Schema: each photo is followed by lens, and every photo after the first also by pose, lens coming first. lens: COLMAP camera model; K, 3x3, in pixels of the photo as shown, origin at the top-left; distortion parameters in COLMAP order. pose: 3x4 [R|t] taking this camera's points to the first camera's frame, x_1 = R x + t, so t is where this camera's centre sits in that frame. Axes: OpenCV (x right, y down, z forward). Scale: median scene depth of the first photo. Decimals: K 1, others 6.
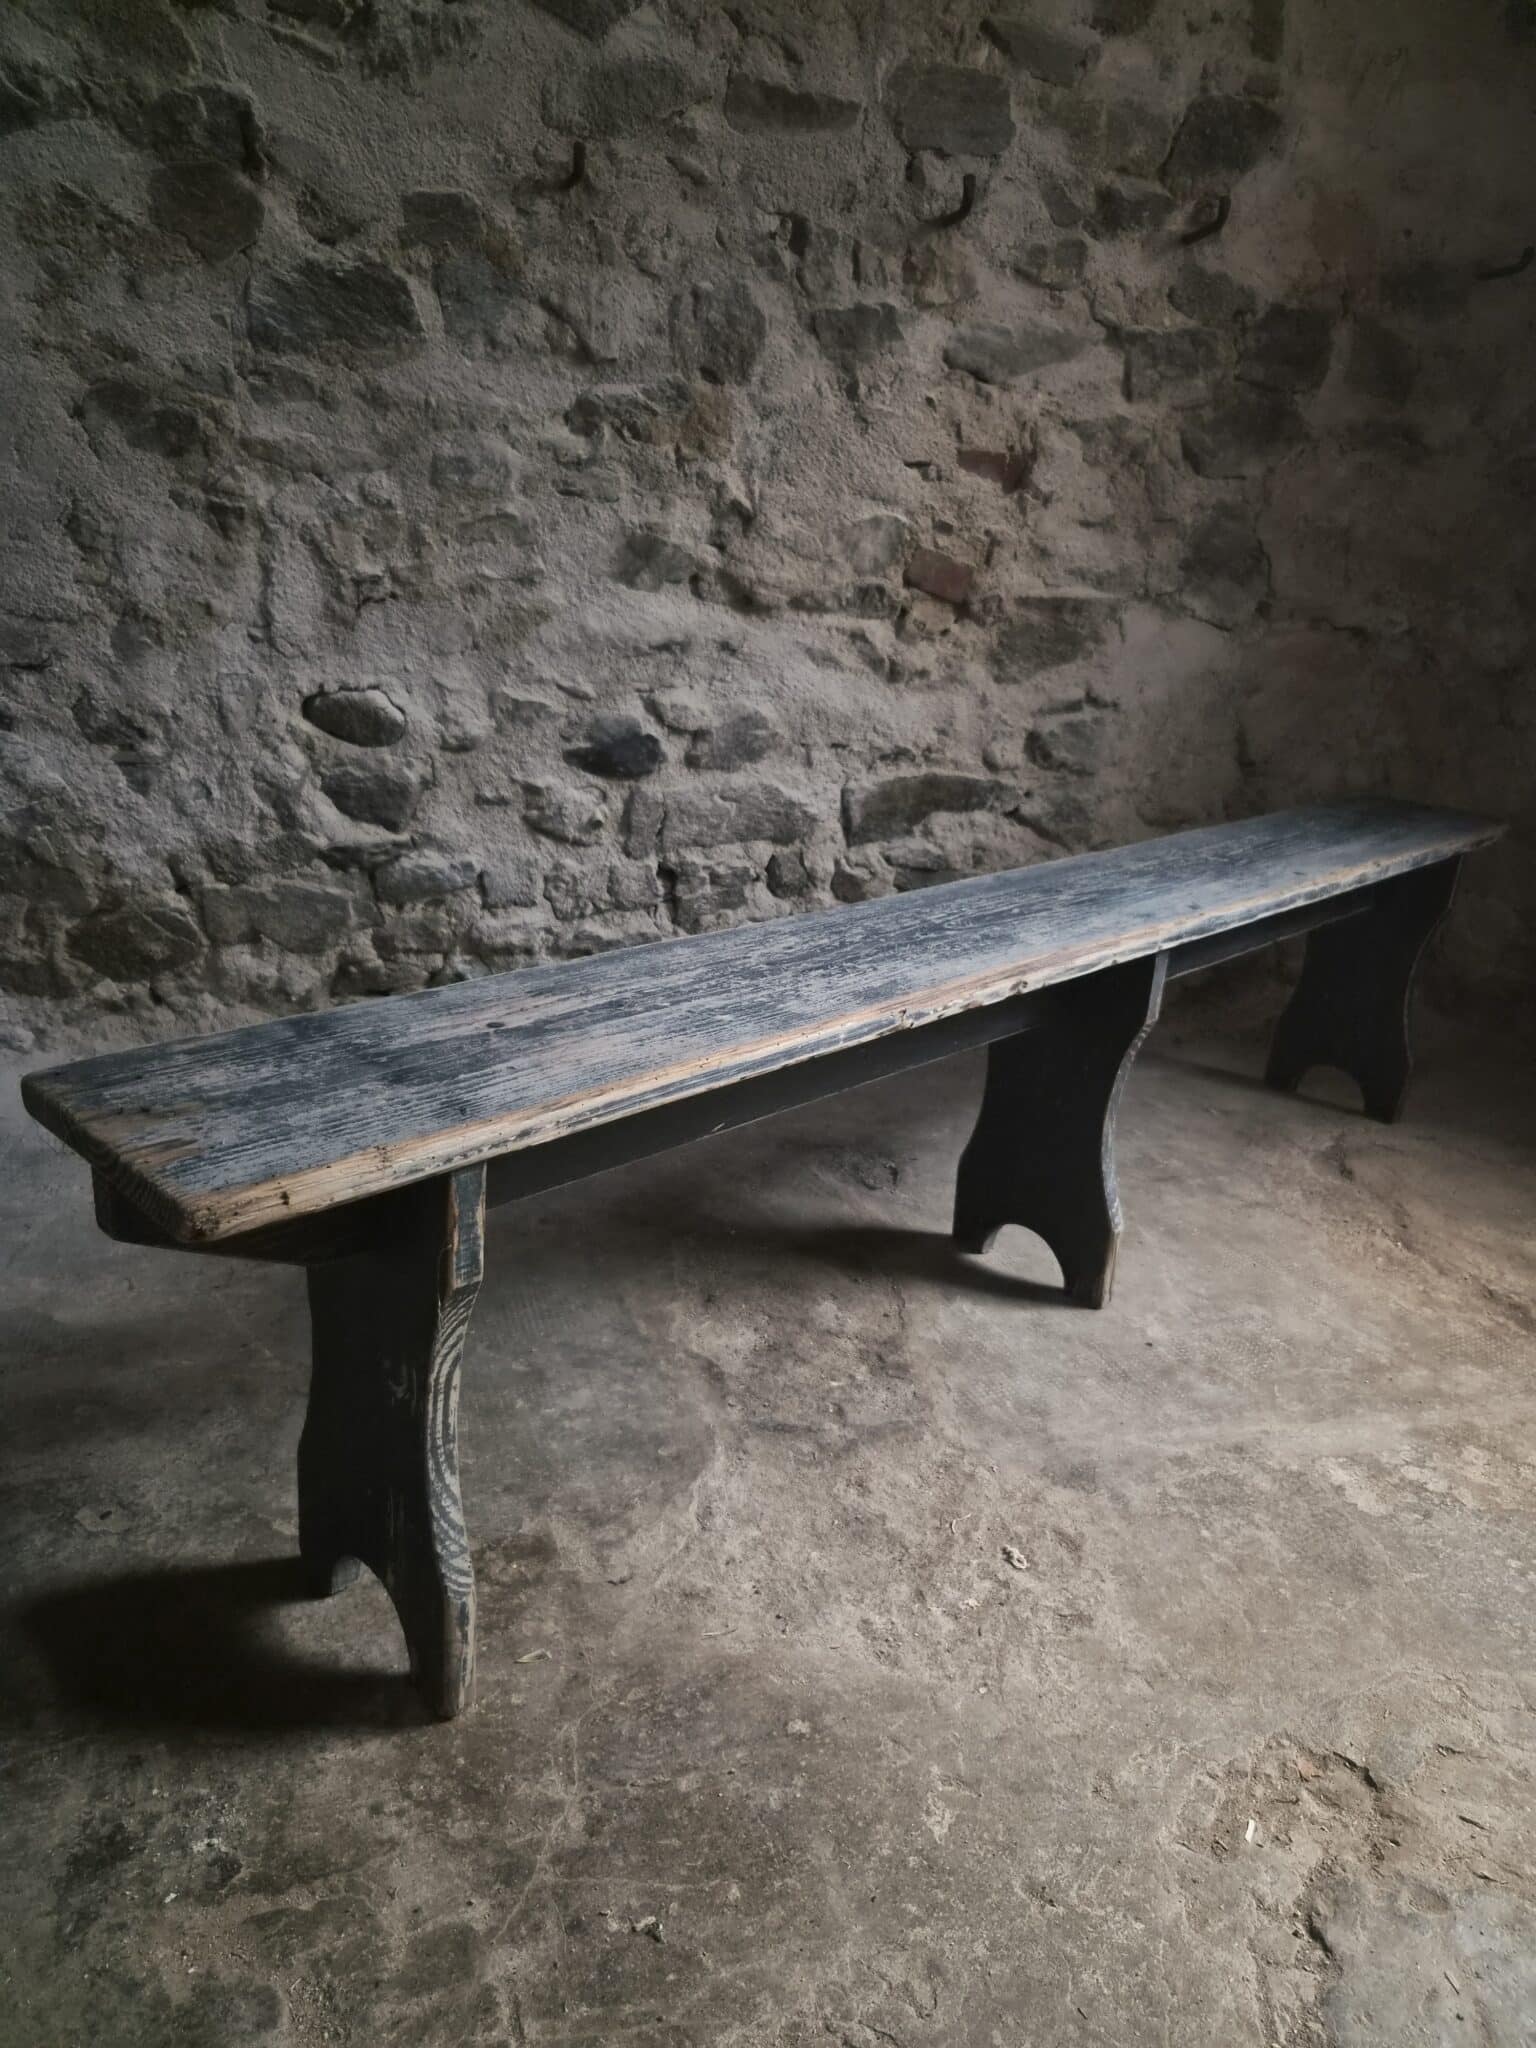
lens RADIAL K [[1384.7, 0, 771.9], [0, 1384.7, 1020.9], [0, 0, 1]] dist [0.062051, -0.052230]
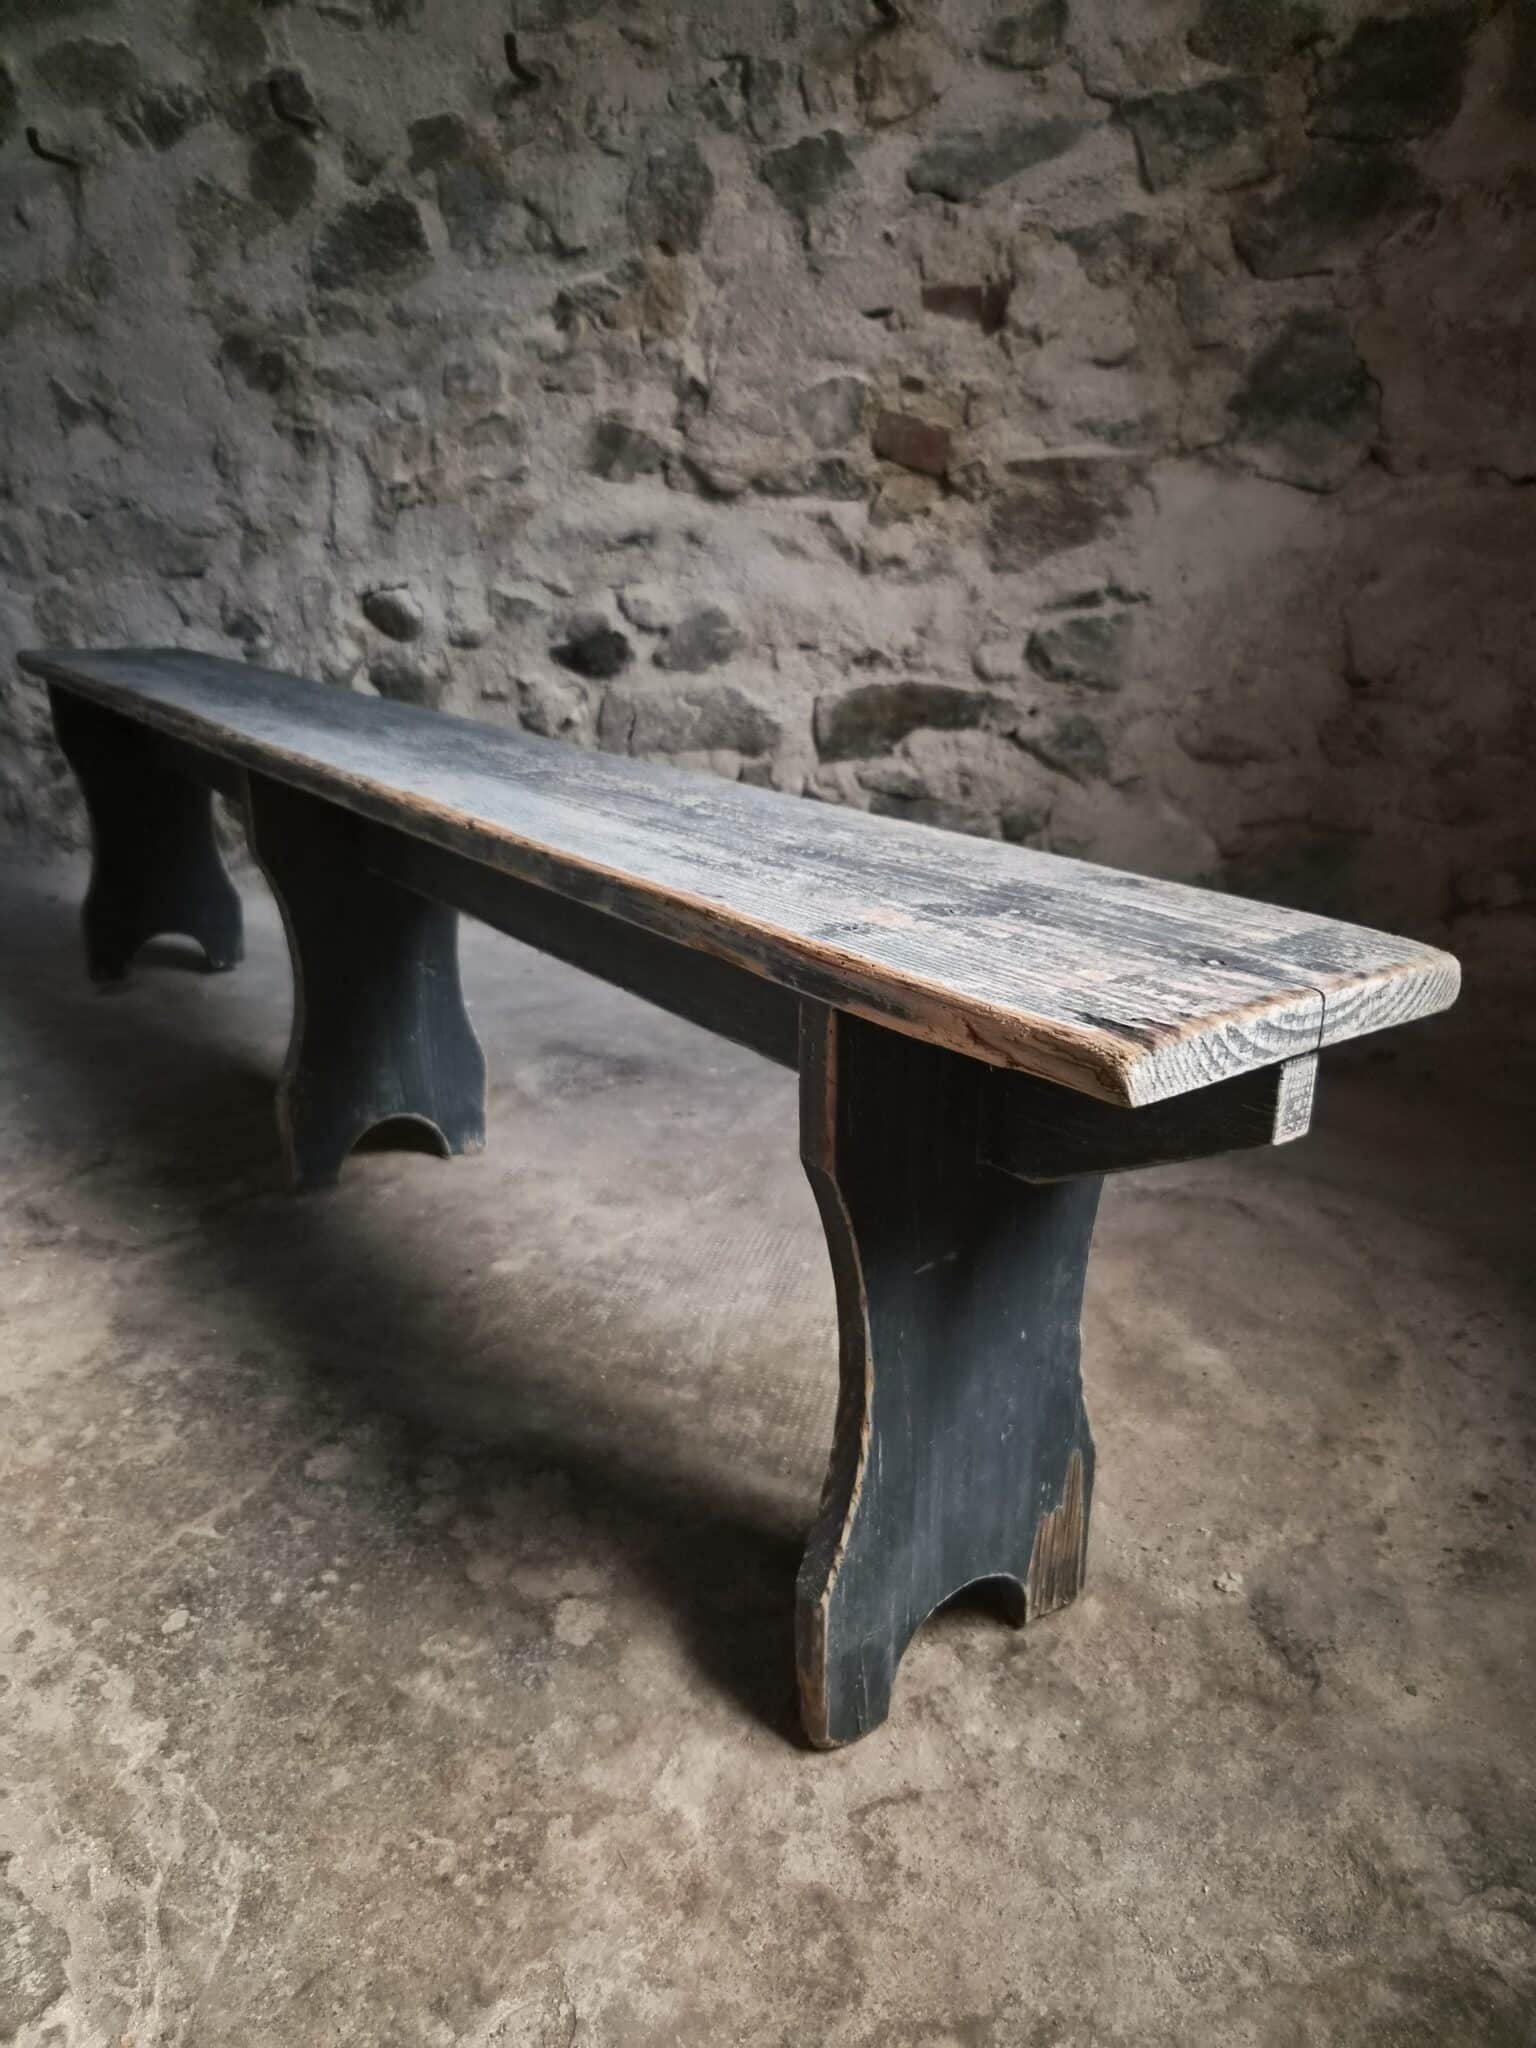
lens RADIAL K [[1392.7, 0, 770.9], [0, 1392.7, 1023.3], [0, 0, 1]] dist [0.050412, -0.043618]
pose [[0.789561, 0.150499, -0.594931, 0.629704], [-0.170647, 0.985070, 0.022718, 0.025073], [0.589468, 0.083586, 0.803455, 0.297855]]
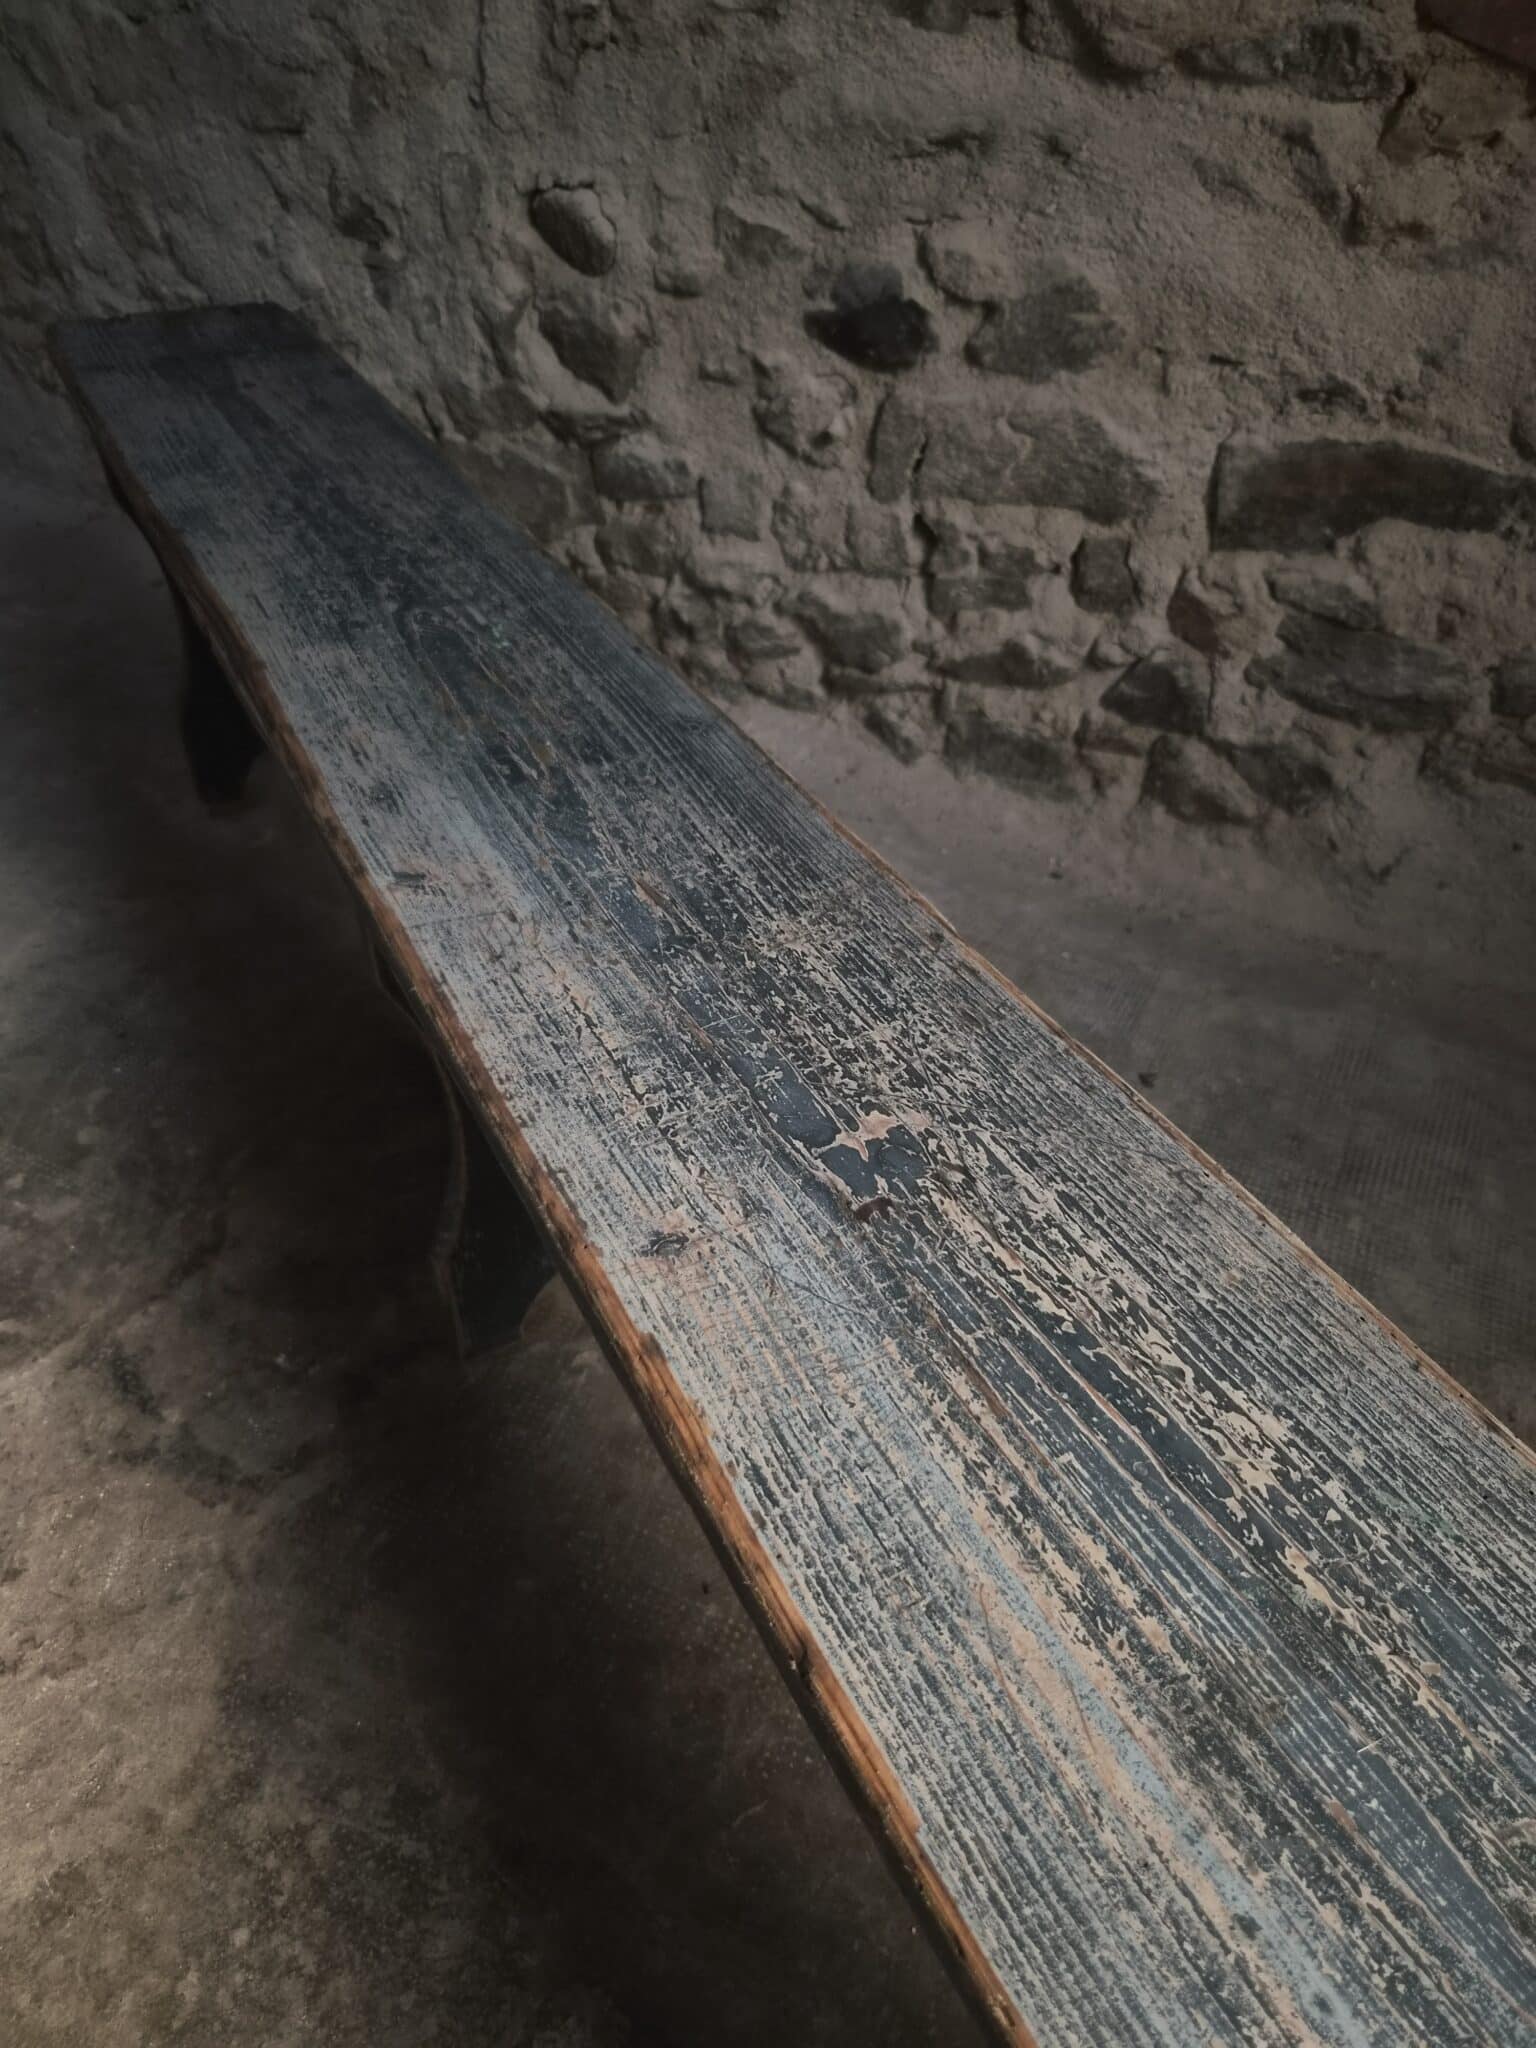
lens RADIAL K [[1392.7, 0, 770.9], [0, 1392.7, 1023.3], [0, 0, 1]] dist [0.050412, -0.043618]
pose [[0.701975, 0.420412, -0.574878, 0.374191], [-0.207417, 0.892875, 0.399690, -0.156293], [0.681329, -0.161333, 0.713977, 0.450448]]
